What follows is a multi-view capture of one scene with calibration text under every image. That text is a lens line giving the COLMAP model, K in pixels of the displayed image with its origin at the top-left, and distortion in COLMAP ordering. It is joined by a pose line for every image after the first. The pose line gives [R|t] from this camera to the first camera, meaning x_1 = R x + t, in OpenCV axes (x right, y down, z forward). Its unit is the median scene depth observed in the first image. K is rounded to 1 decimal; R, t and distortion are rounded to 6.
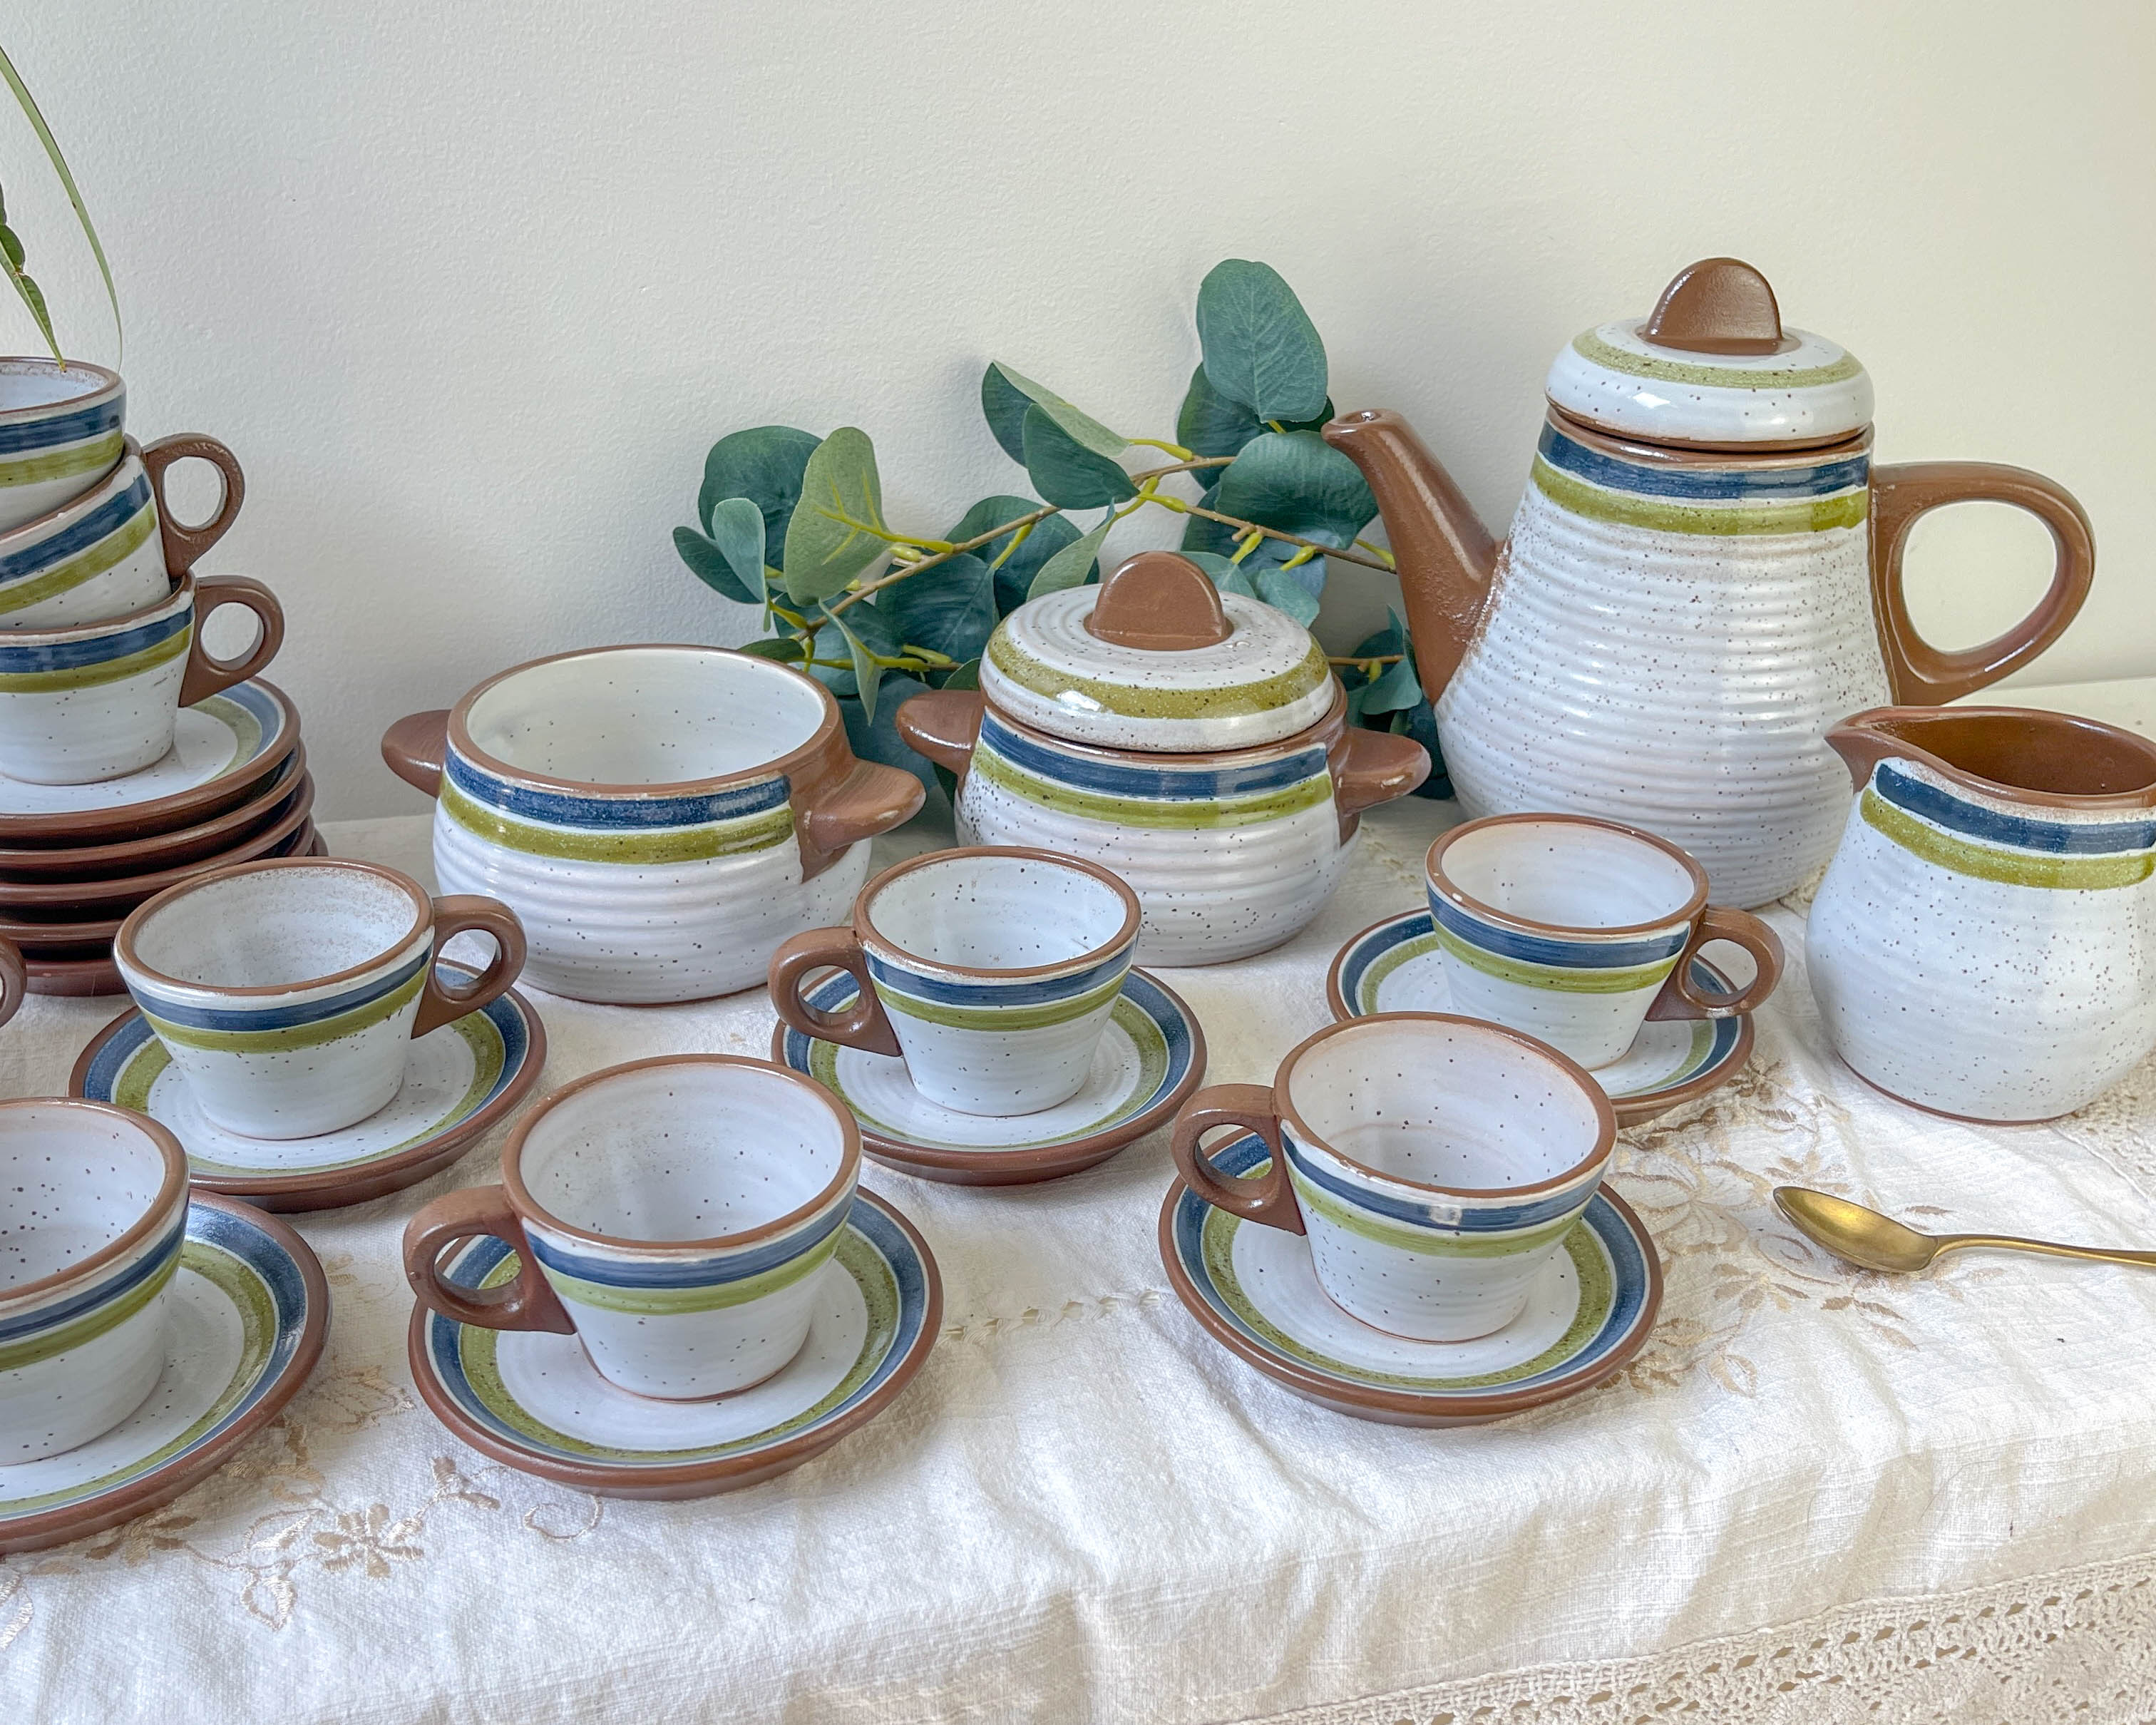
lens RADIAL K [[2258.4, 0, 1075.5], [0, 2258.4, 988.3], [0, 0, 1]] dist [0.106441, -0.222758]
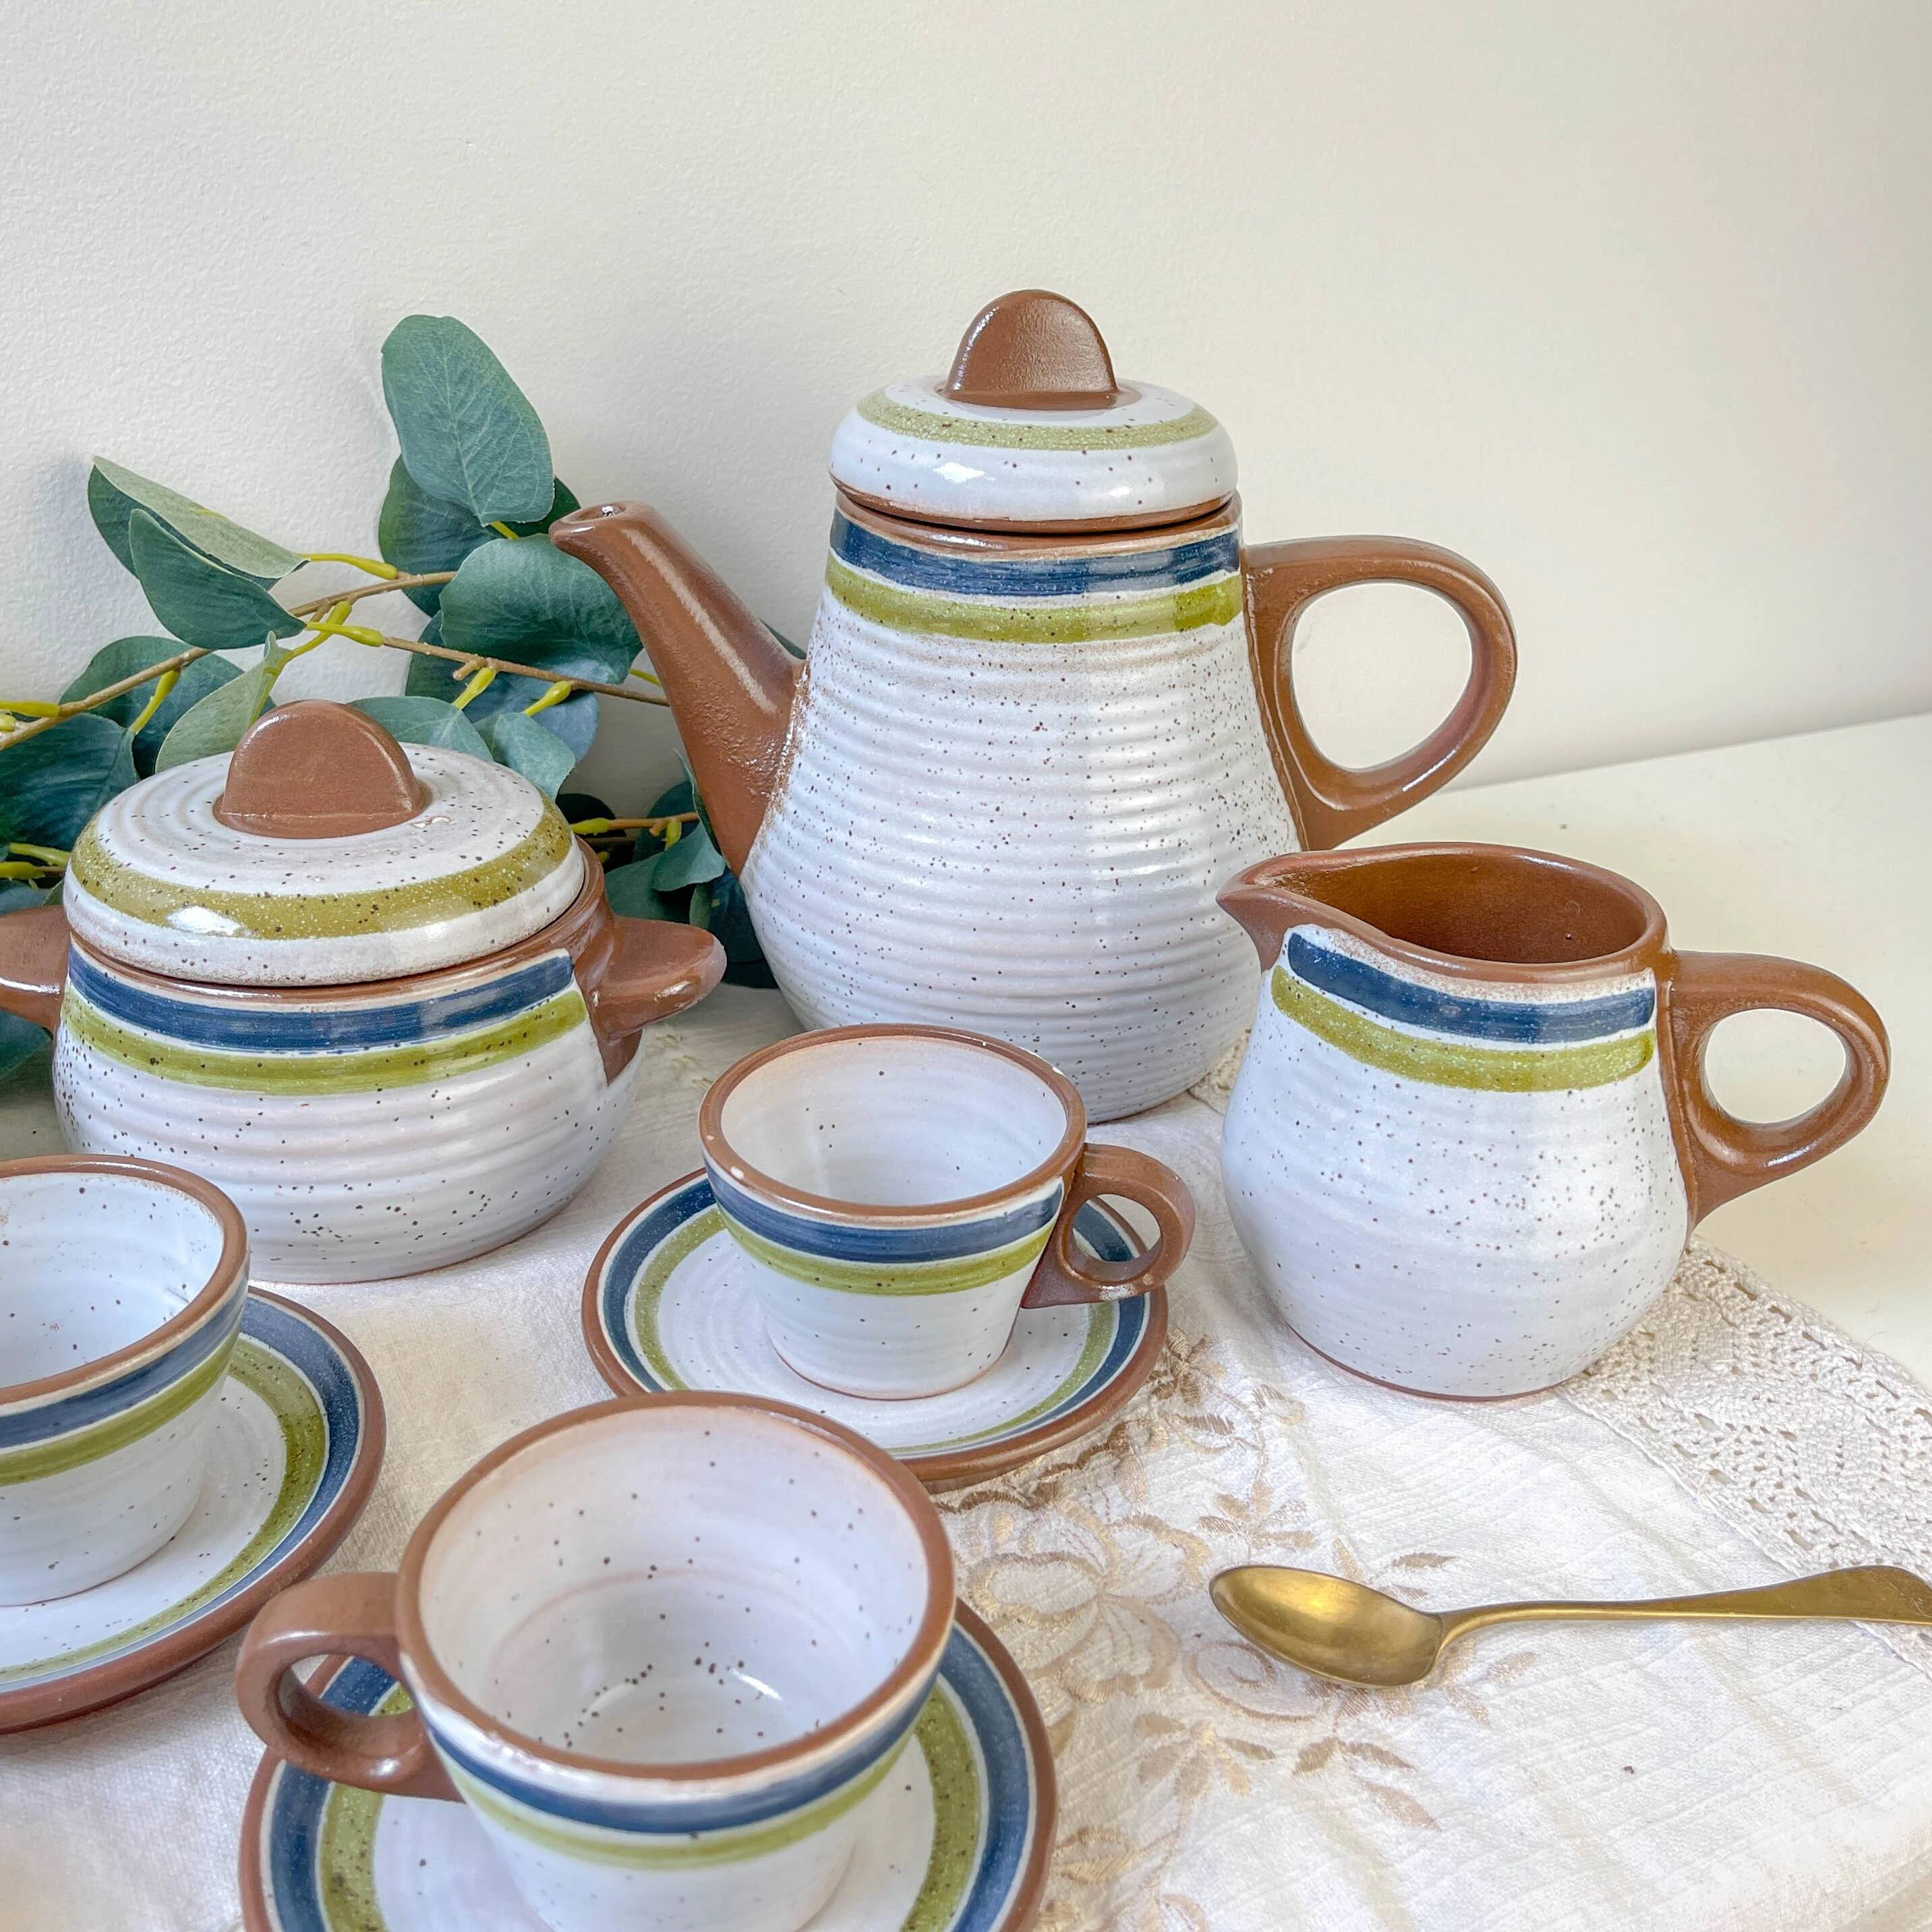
lens RADIAL K [[2100.1, 0, 963.3], [0, 2100.1, 934.8], [0, 0, 1]] dist [0.132354, -0.239814]
pose [[0.980531, -0.079257, 0.179656, 0.114780], [0.091482, 0.993949, -0.060802, -0.060796], [-0.173750, 0.076054, 0.981849, 0.317234]]
